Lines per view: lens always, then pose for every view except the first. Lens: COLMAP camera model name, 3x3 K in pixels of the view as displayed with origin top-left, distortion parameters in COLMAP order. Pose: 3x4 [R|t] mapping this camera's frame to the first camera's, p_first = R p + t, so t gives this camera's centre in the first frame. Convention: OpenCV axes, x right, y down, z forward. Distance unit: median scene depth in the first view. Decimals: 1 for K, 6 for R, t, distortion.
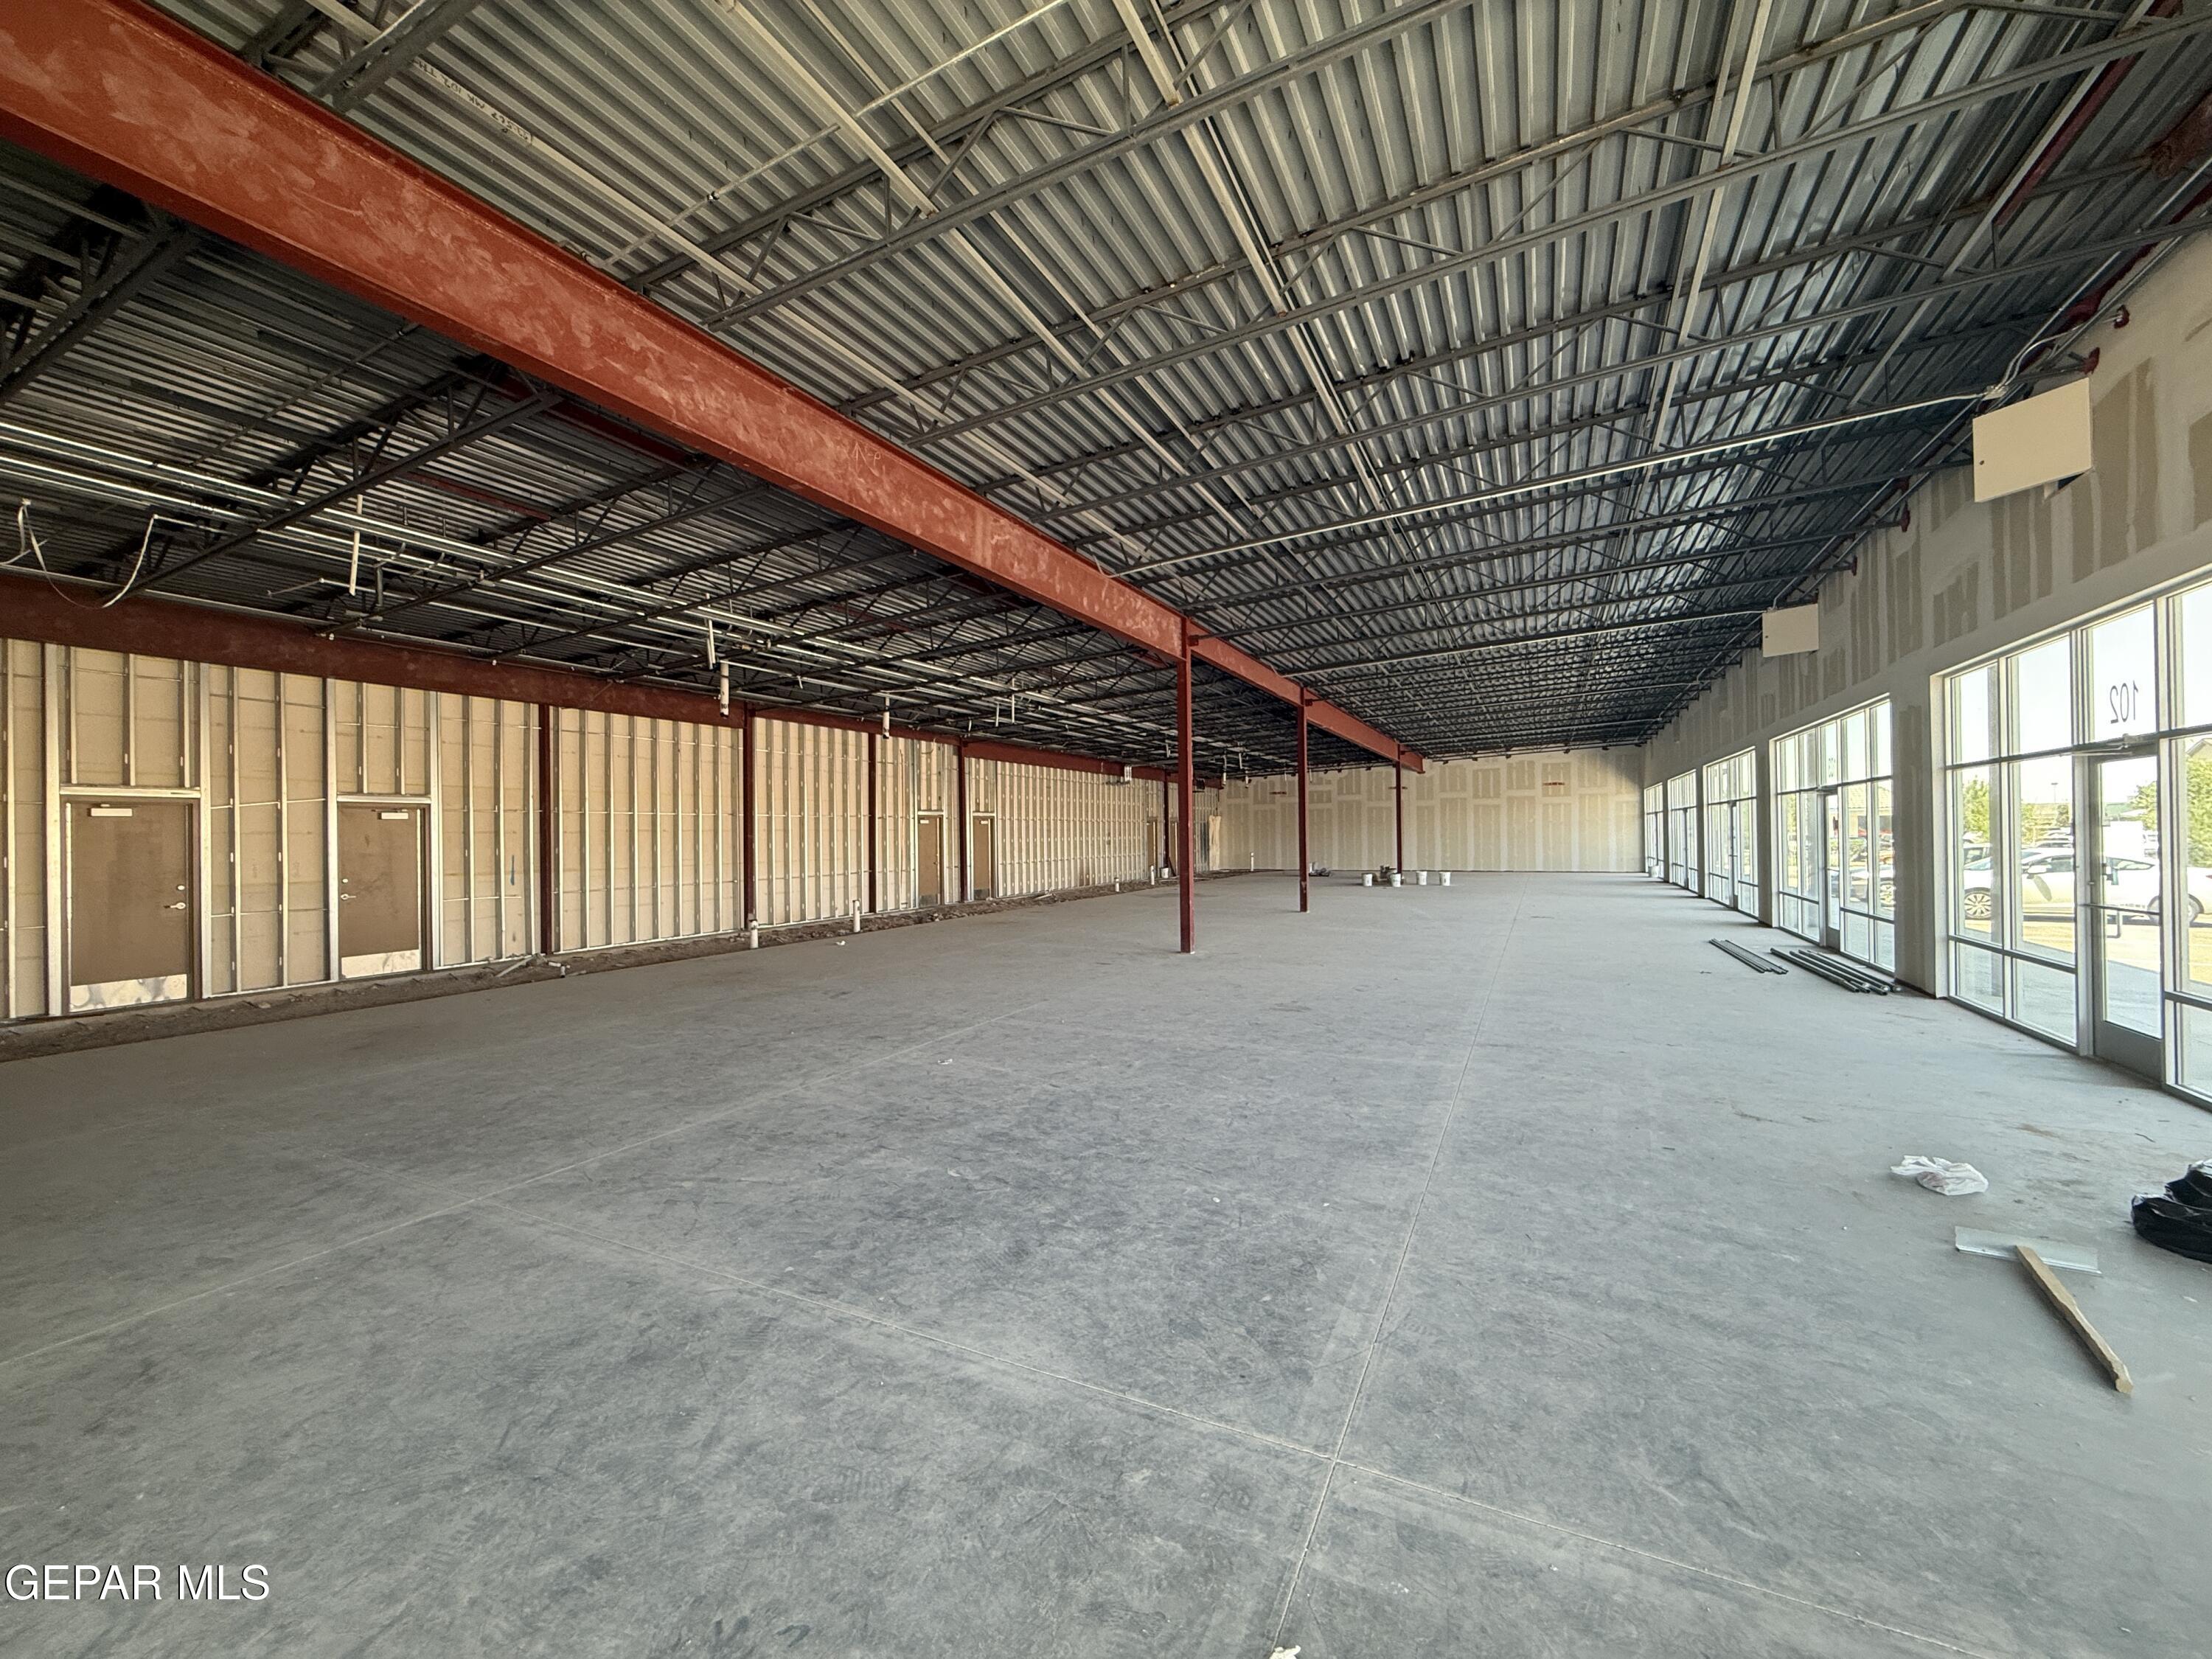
lens RADIAL K [[877.8, 0, 1106.0], [0, 877.8, 829.5], [0, 0, 1]] dist [-0.000536, -0.000003]
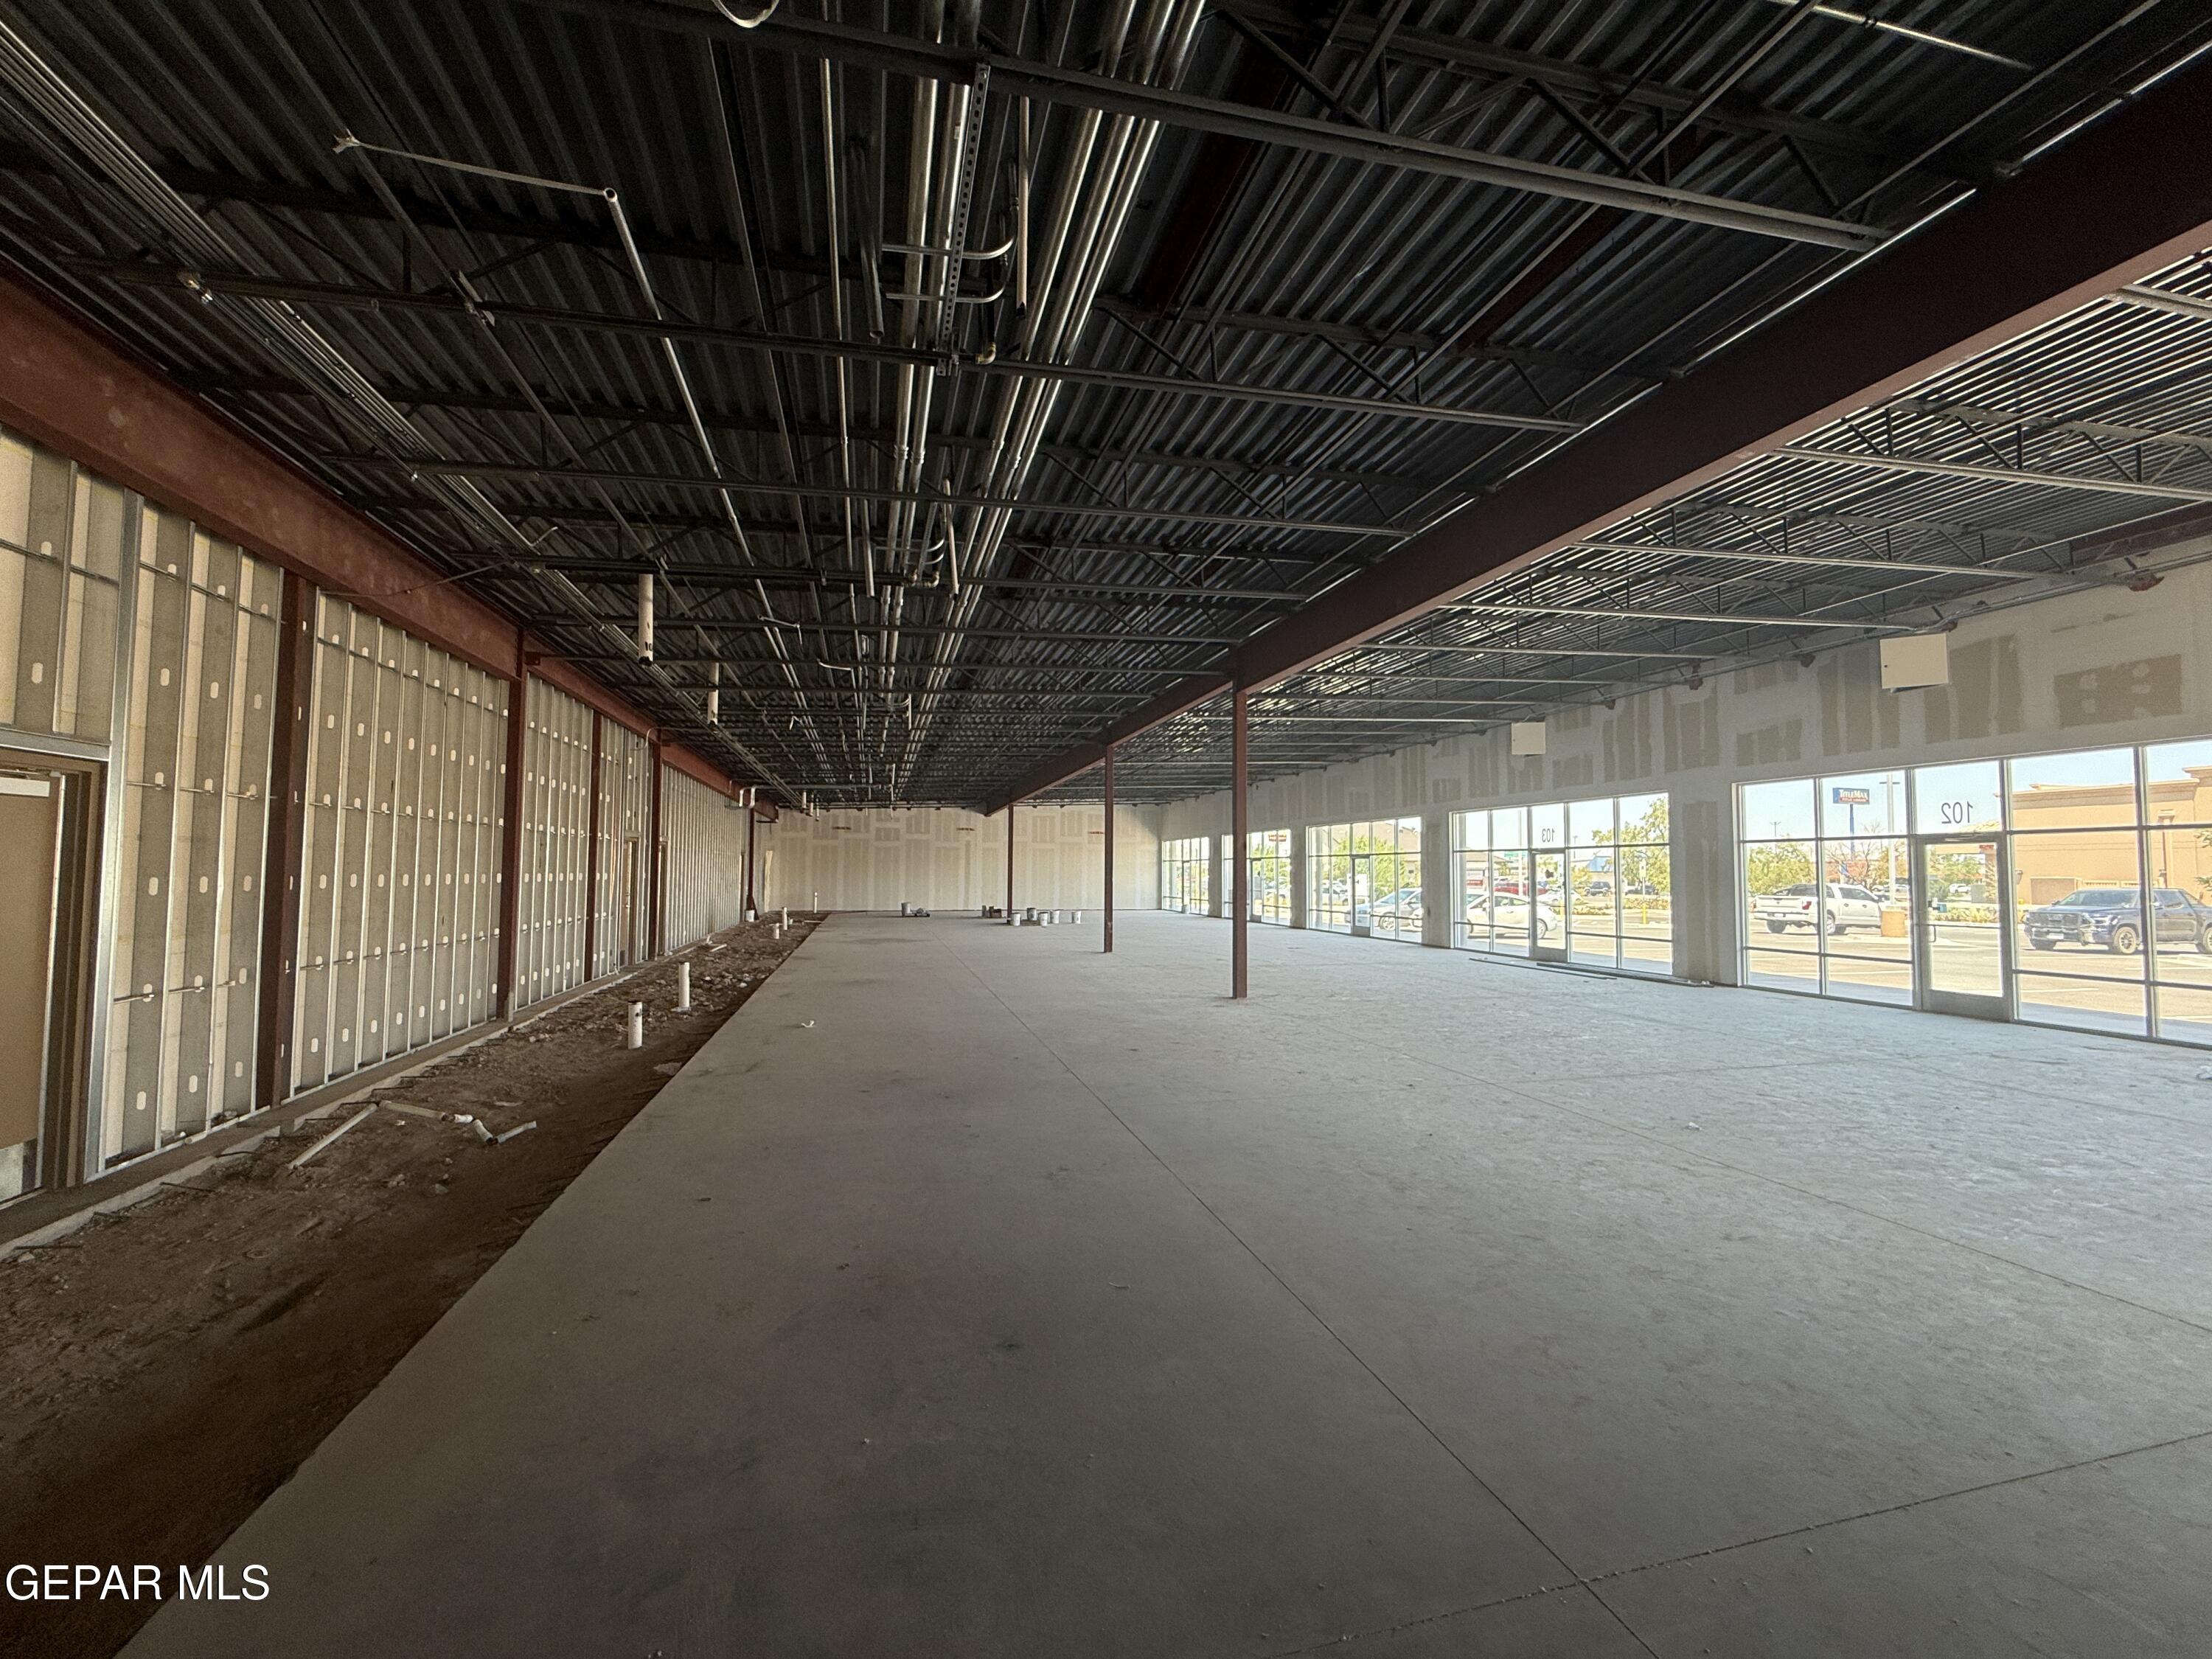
lens RADIAL K [[877.8, 0, 1106.0], [0, 877.8, 829.5], [0, 0, 1]] dist [-0.000536, -0.000003]
pose [[0.741418, 0.050517, 0.669140, -0.270039], [-0.019710, 0.998372, -0.053533, 0.005053], [-0.670754, 0.026501, 0.741206, 0.157219]]
